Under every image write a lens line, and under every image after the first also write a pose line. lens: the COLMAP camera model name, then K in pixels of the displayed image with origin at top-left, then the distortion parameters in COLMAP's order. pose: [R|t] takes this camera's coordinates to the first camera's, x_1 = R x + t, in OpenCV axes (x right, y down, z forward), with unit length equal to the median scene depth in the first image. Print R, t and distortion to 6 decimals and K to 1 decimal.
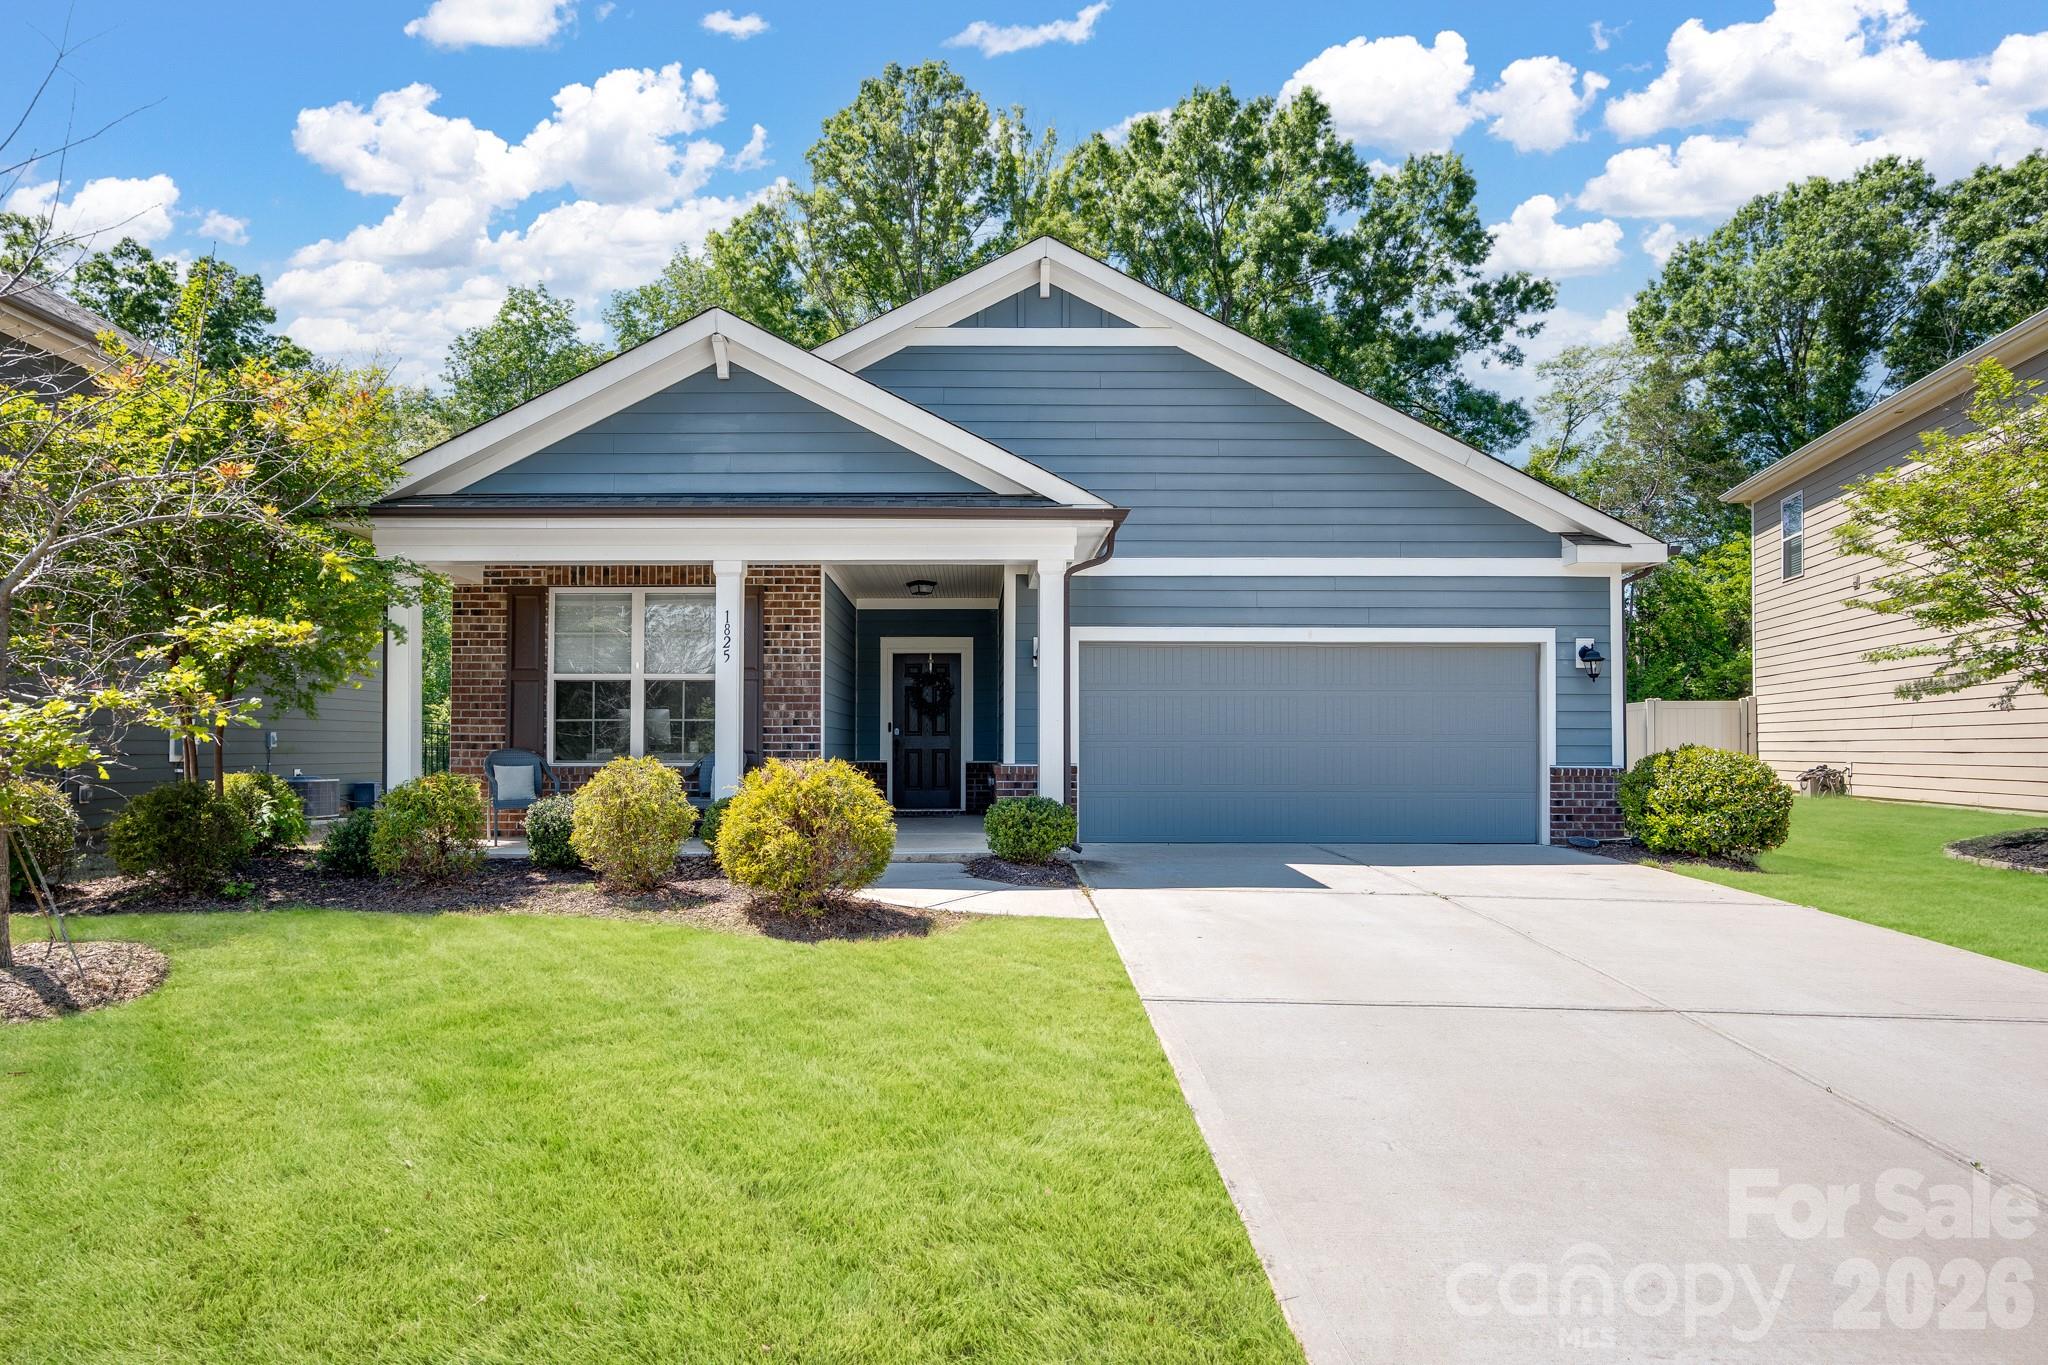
lens RADIAL K [[1160.1, 0, 1021.1], [0, 1160.1, 735.8], [0, 0, 1]] dist [0.002161, -0.000528]
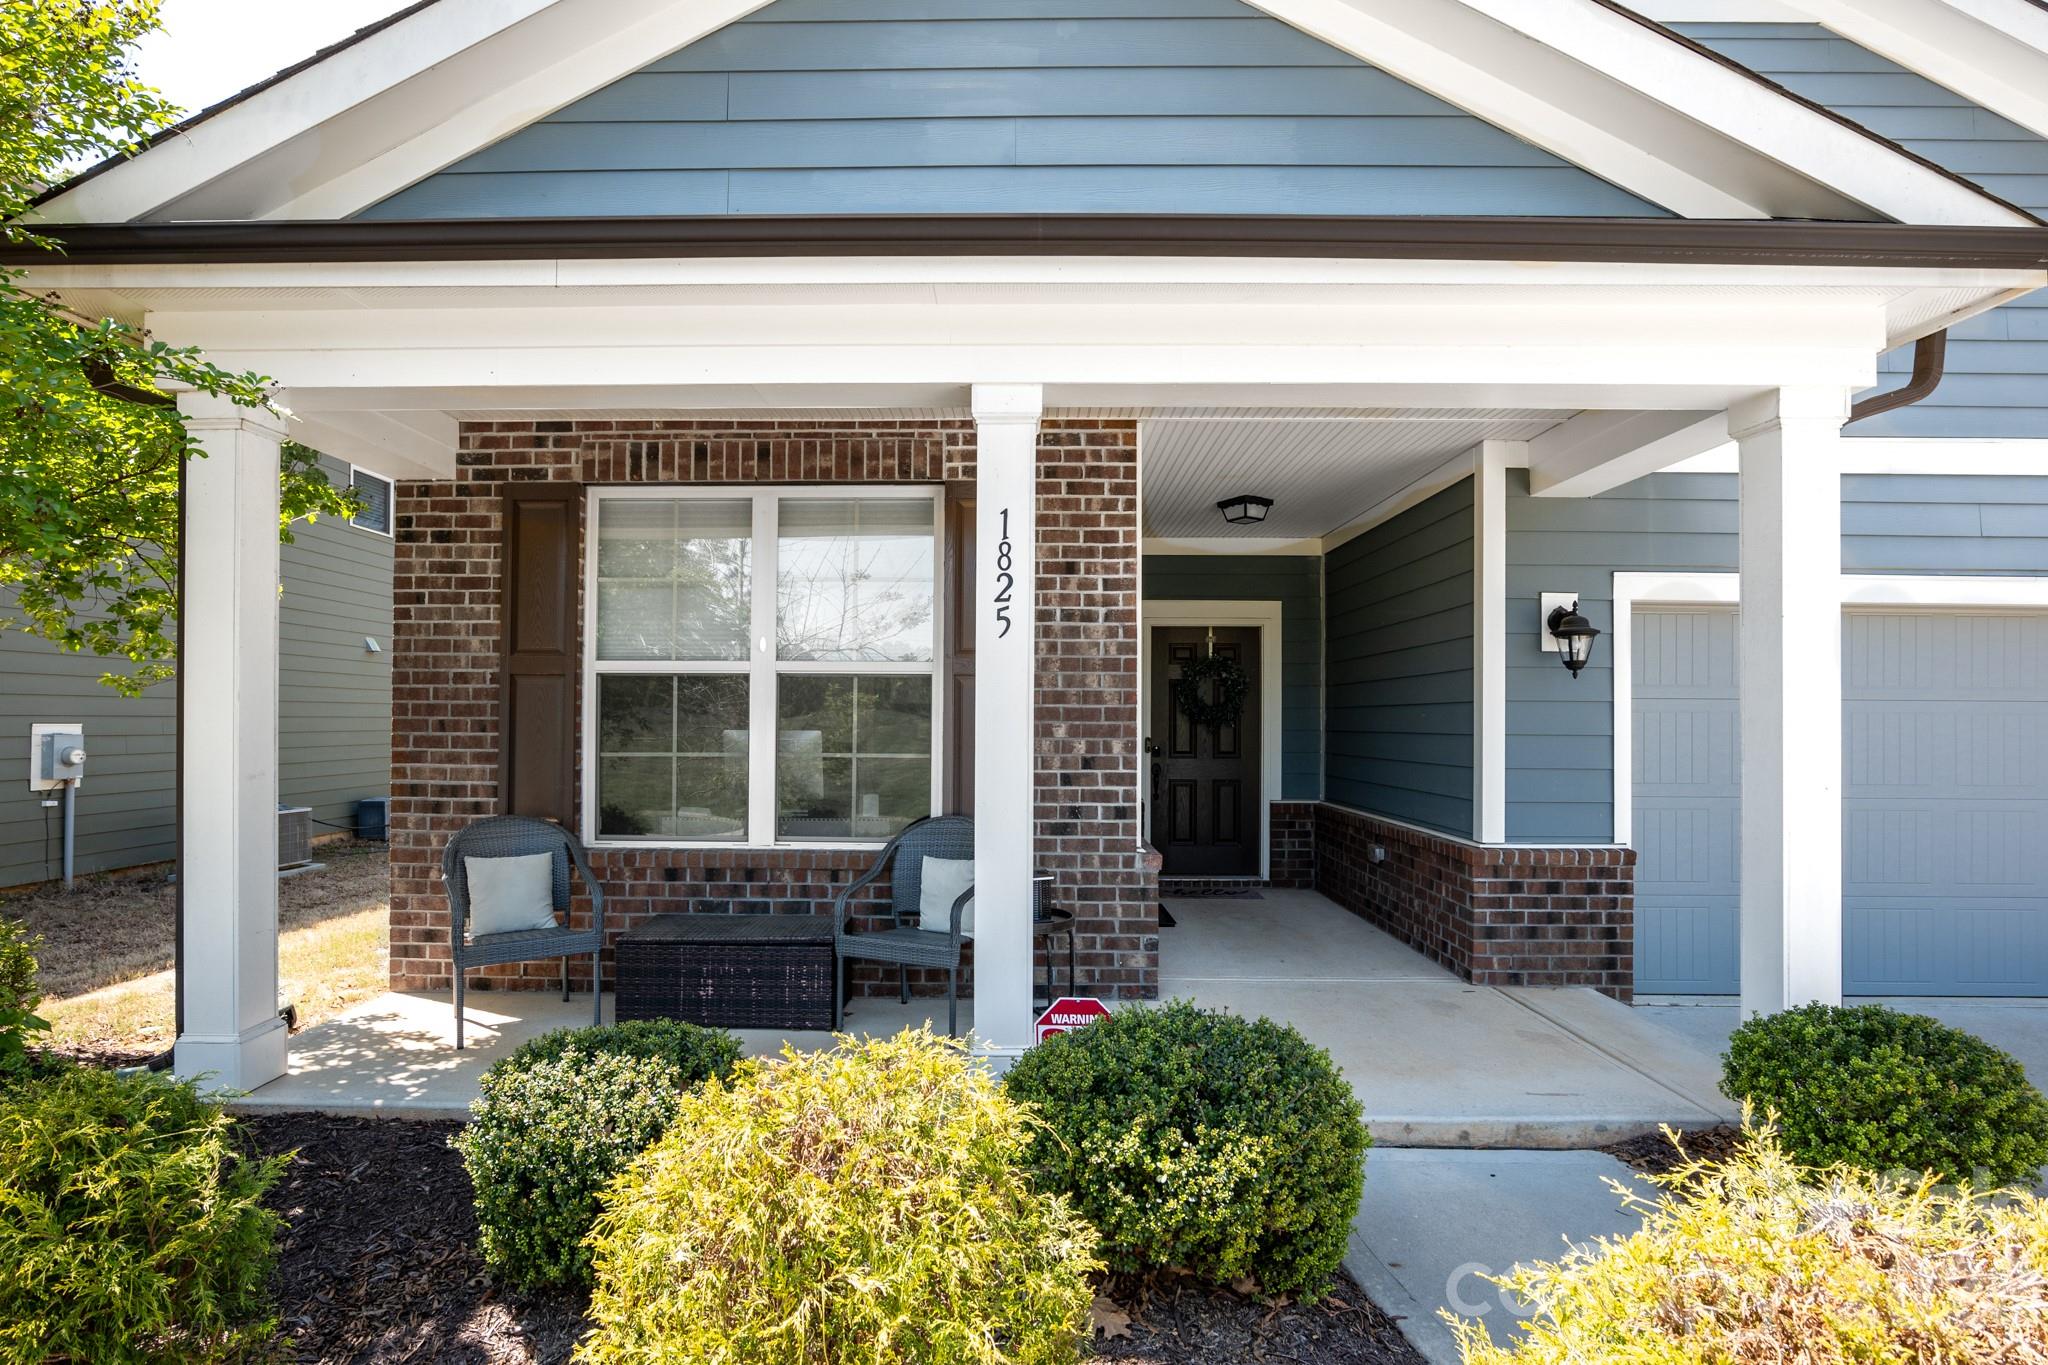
lens RADIAL K [[961.5, 0, 1006.5], [0, 961.5, 715.6], [0, 0, 1]] dist [-0.017512, 0.001159]
pose [[0.999771, 0.005664, -0.020615, -0.219657], [-0.005384, 0.999892, 0.013641, -0.036754], [0.020690, -0.013527, 0.999694, 0.596274]]
